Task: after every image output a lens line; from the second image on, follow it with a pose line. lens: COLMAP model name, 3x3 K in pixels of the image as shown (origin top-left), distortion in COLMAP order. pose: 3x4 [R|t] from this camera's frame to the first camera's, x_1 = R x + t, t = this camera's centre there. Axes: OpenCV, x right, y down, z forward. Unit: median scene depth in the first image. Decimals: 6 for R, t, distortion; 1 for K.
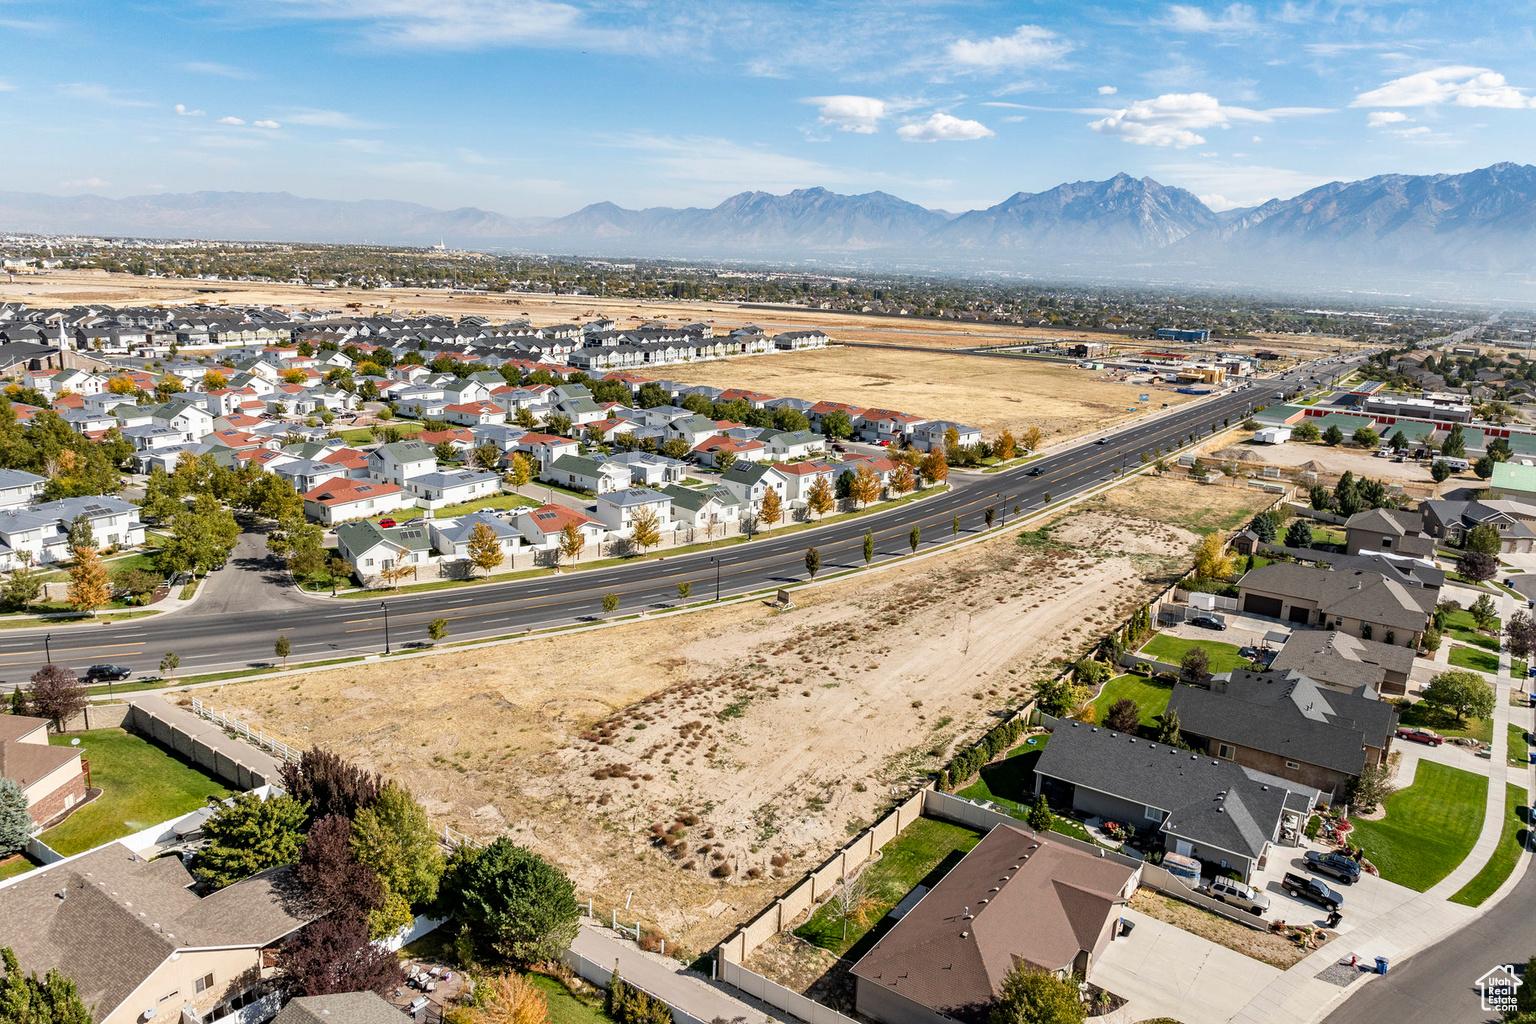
lens RADIAL K [[1080.9, 0, 776.8], [0, 1080.9, 504.2], [0, 0, 1]] dist [-0.036415, -0.000902]
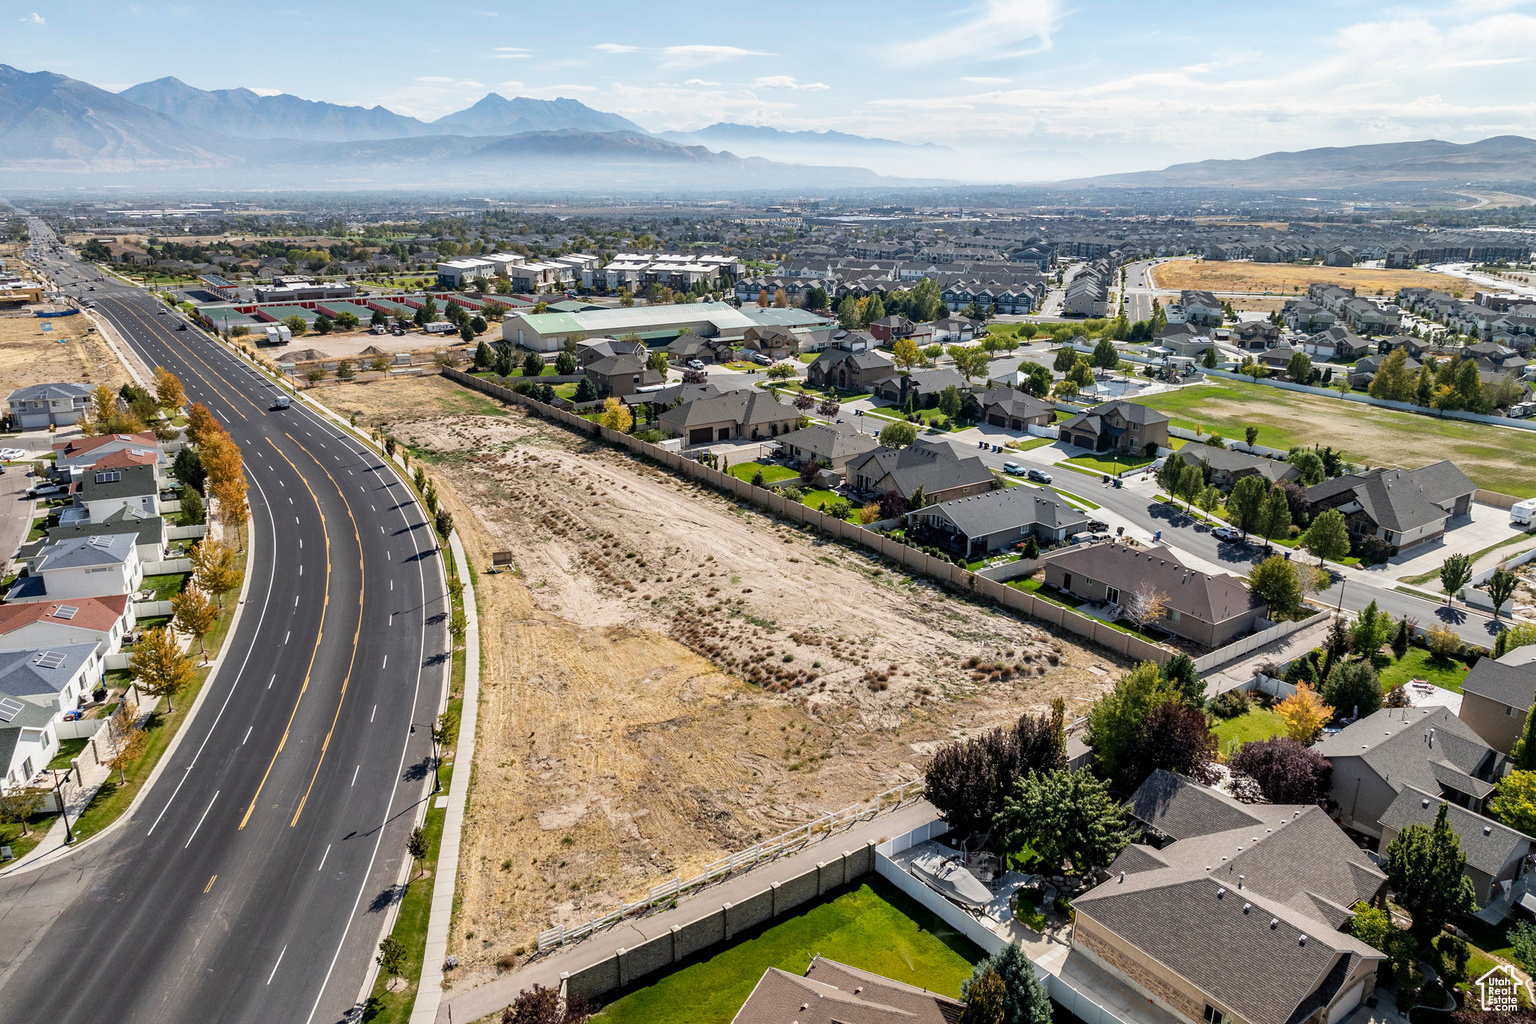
lens RADIAL K [[1080.9, 0, 776.8], [0, 1080.9, 504.2], [0, 0, 1]] dist [-0.036415, -0.000902]
pose [[0.337715, -0.309962, 0.888748, -0.596650], [0.218347, 0.944264, 0.246354, -0.109454], [-0.915573, 0.110858, 0.386571, 0.368318]]
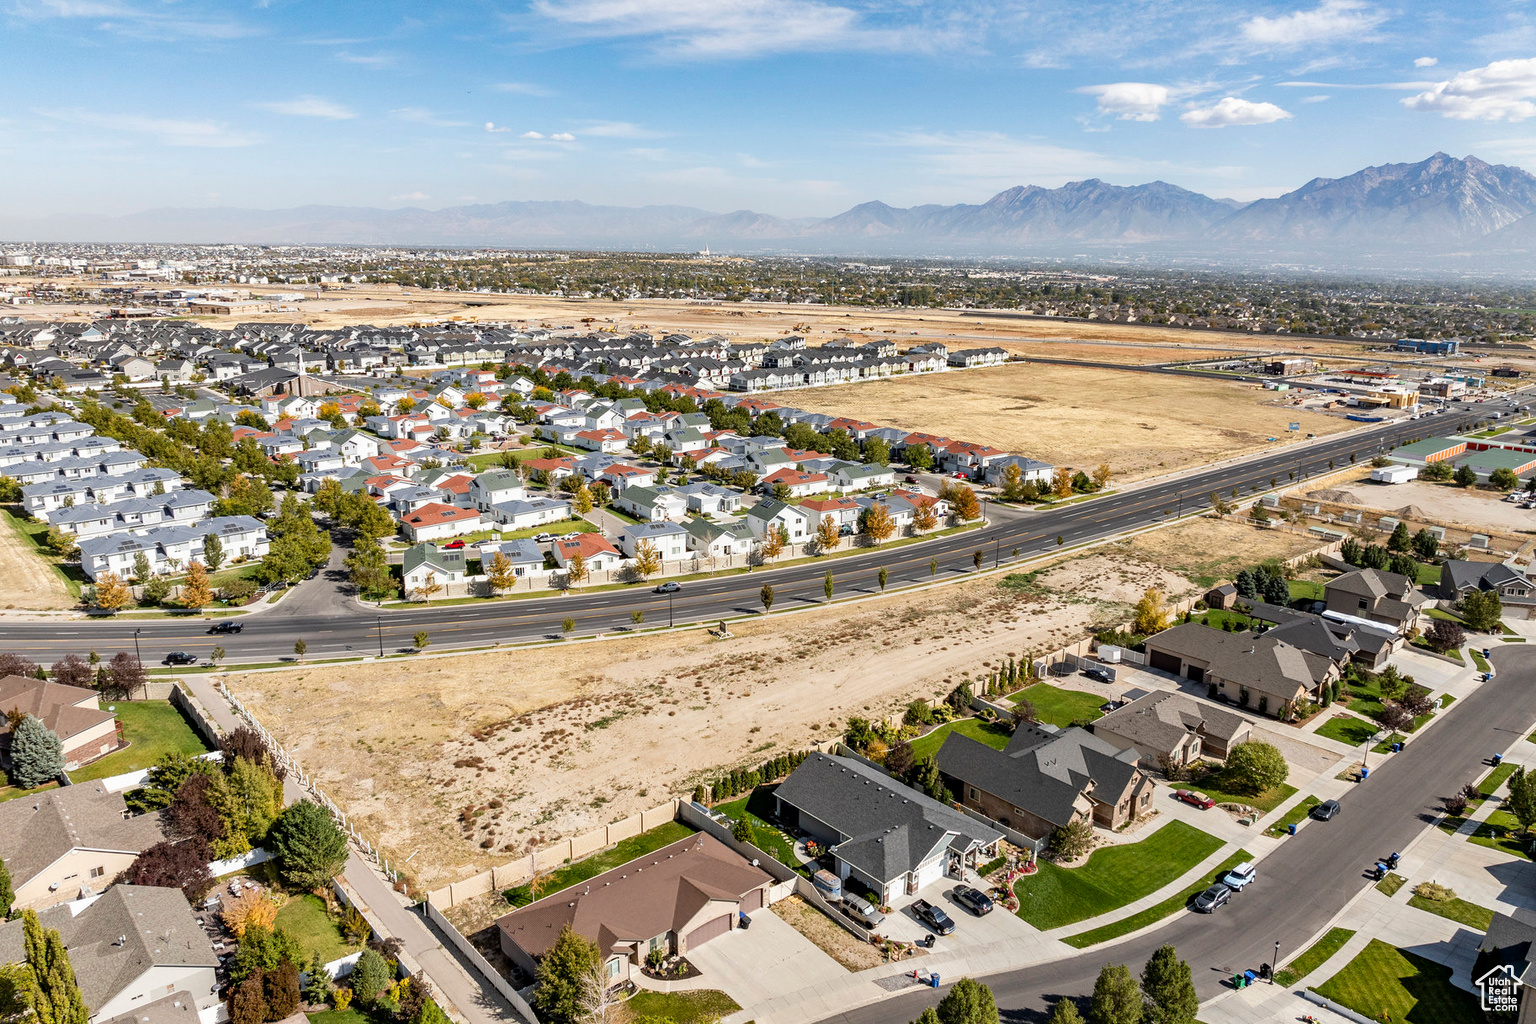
lens RADIAL K [[1080.9, 0, 776.8], [0, 1080.9, 504.2], [0, 0, 1]] dist [-0.036415, -0.000902]
pose [[0.970772, 0.032258, -0.237825, 0.283924], [-0.031772, 0.999478, 0.005878, -0.047132], [0.237890, 0.001850, 0.971290, -0.100275]]
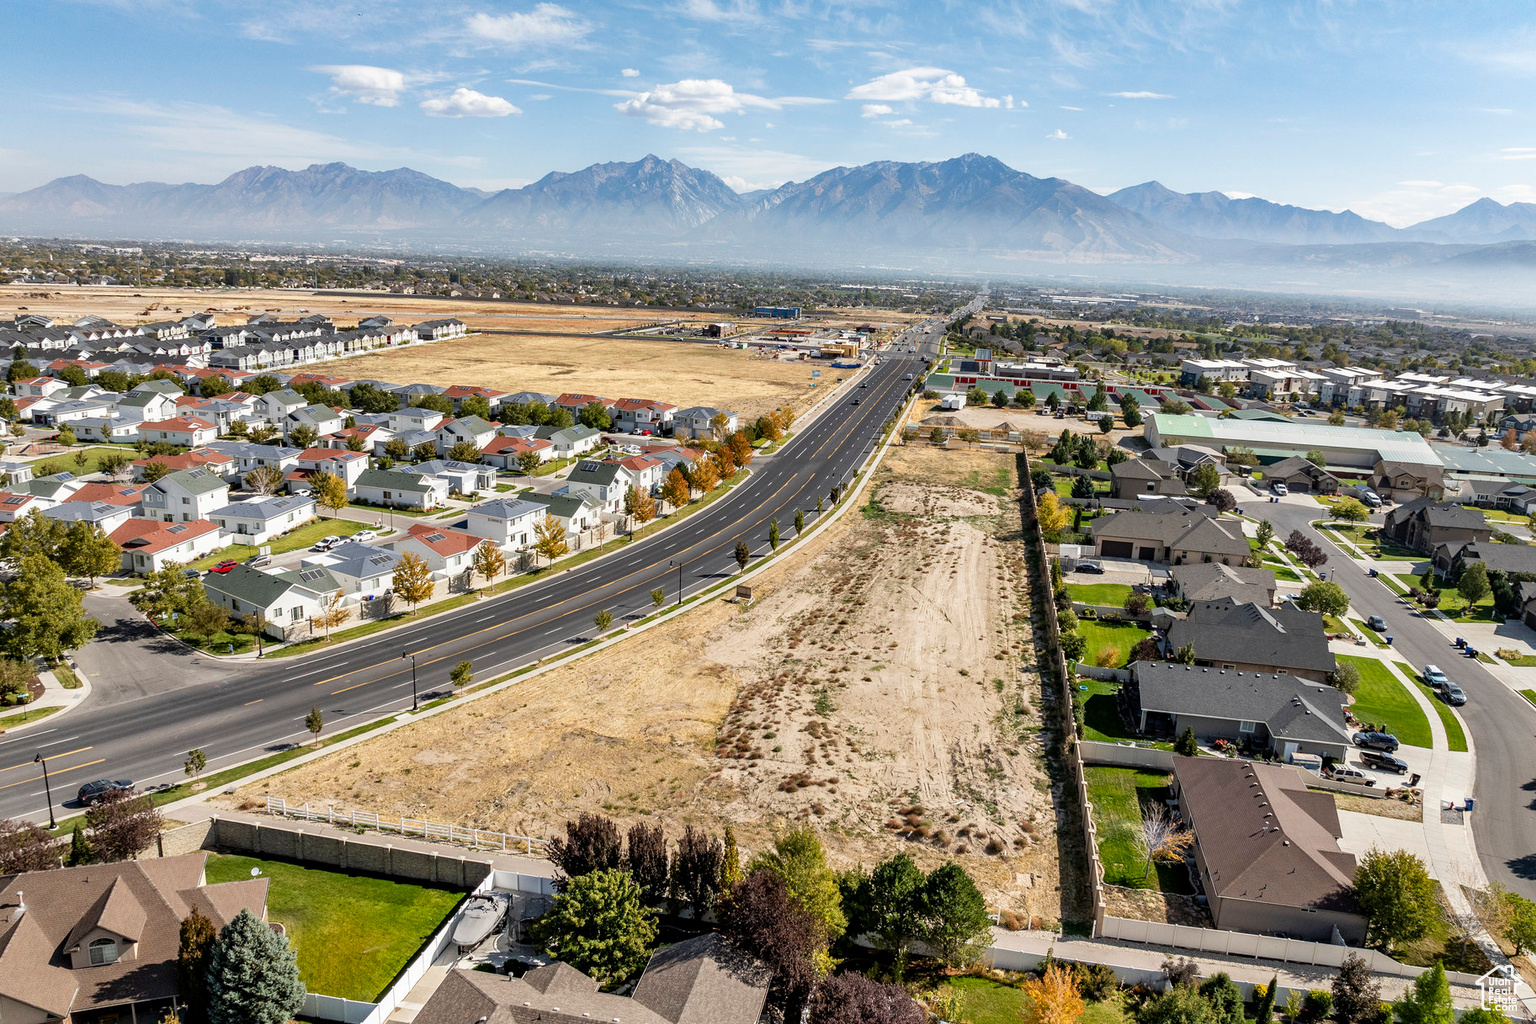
lens RADIAL K [[1080.9, 0, 776.8], [0, 1080.9, 504.2], [0, 0, 1]] dist [-0.036415, -0.000902]
pose [[0.916480, -0.092973, 0.389127, -0.296557], [0.085929, 0.995668, 0.035508, -0.024665], [-0.390743, 0.000895, 0.920499, 0.050654]]
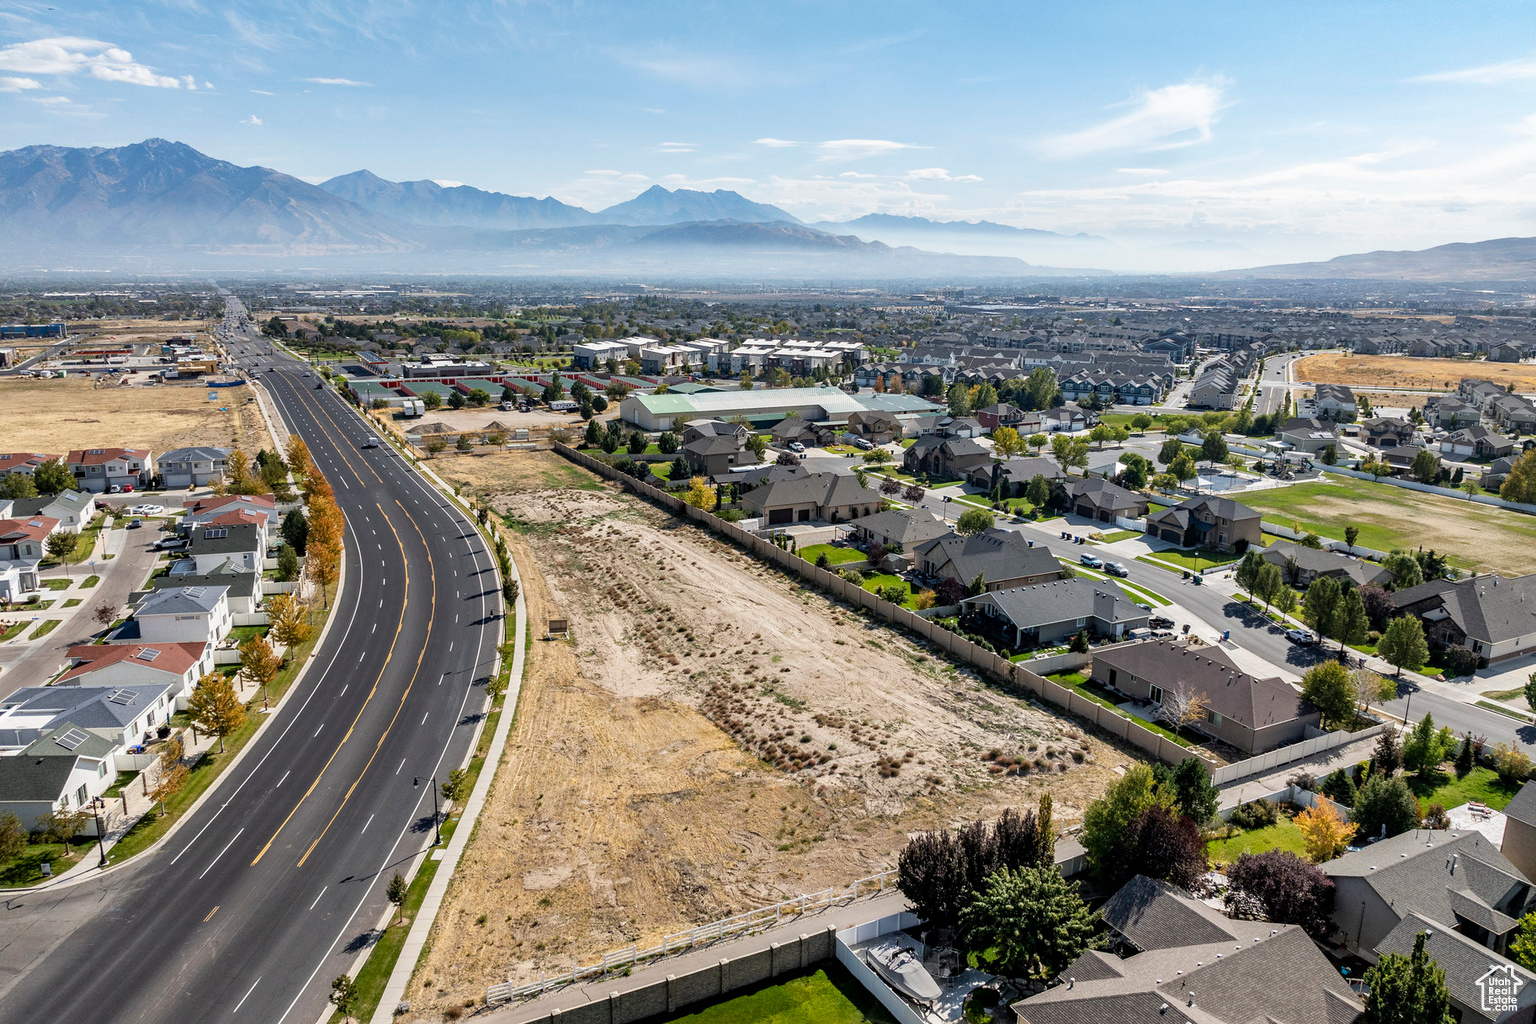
lens RADIAL K [[1080.9, 0, 776.8], [0, 1080.9, 504.2], [0, 0, 1]] dist [-0.036415, -0.000902]
pose [[0.462082, -0.227278, 0.857219, -0.580238], [0.207181, 0.967521, 0.144842, -0.095916], [-0.862297, 0.110671, 0.494162, 0.305411]]
